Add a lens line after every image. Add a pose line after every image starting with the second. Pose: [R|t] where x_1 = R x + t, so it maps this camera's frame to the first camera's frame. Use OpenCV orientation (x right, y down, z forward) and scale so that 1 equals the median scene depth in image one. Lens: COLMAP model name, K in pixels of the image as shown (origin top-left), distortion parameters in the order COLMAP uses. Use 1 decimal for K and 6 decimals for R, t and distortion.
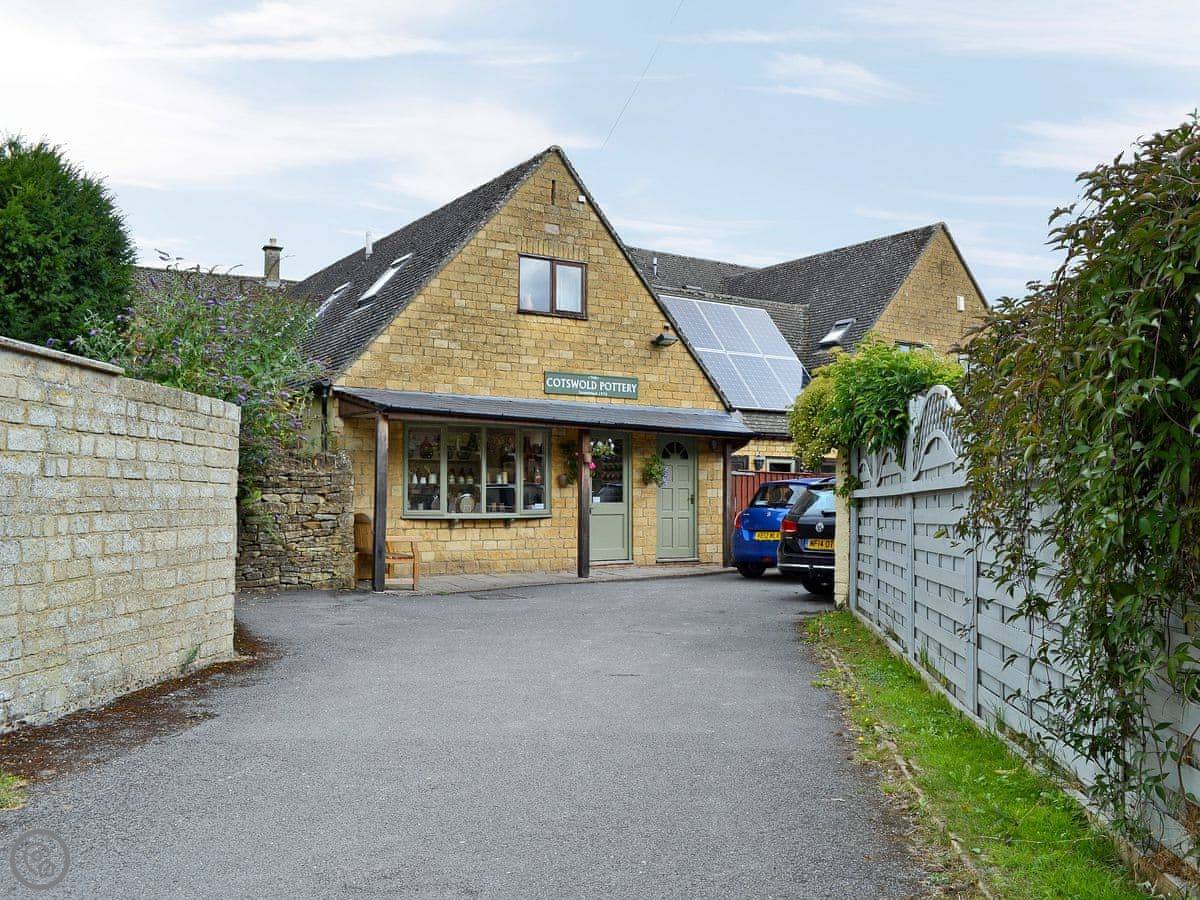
lens RADIAL K [[1097.9, 0, 599.3], [0, 1097.9, 551.3], [0, 0, 1]] dist [-0.080105, 0.001190]
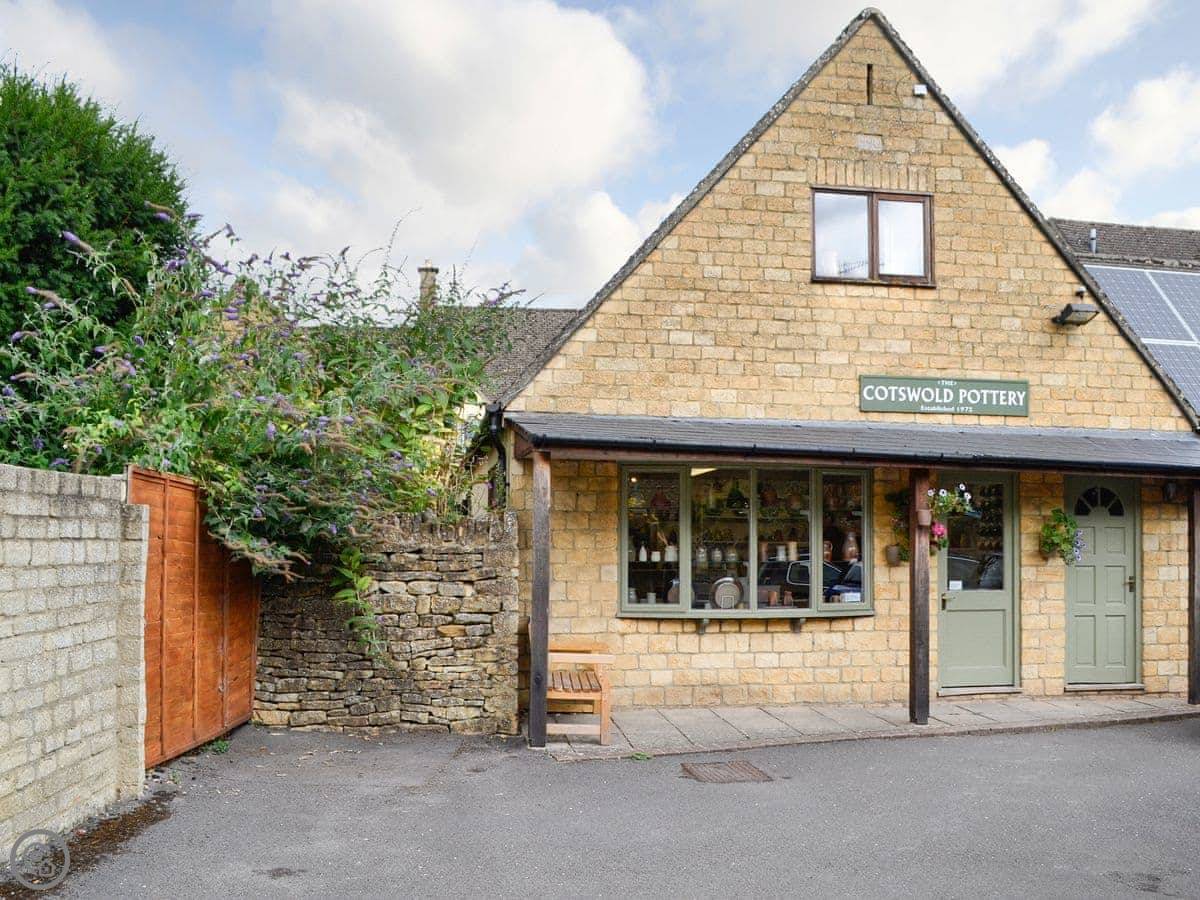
lens RADIAL K [[1097.9, 0, 599.3], [0, 1097.9, 551.3], [0, 0, 1]] dist [-0.080105, 0.001190]
pose [[0.916091, -0.000068, -0.400970, 0.060296], [-0.018118, 0.998972, -0.041565, -0.039315], [0.400561, 0.045342, 0.915148, 0.394480]]
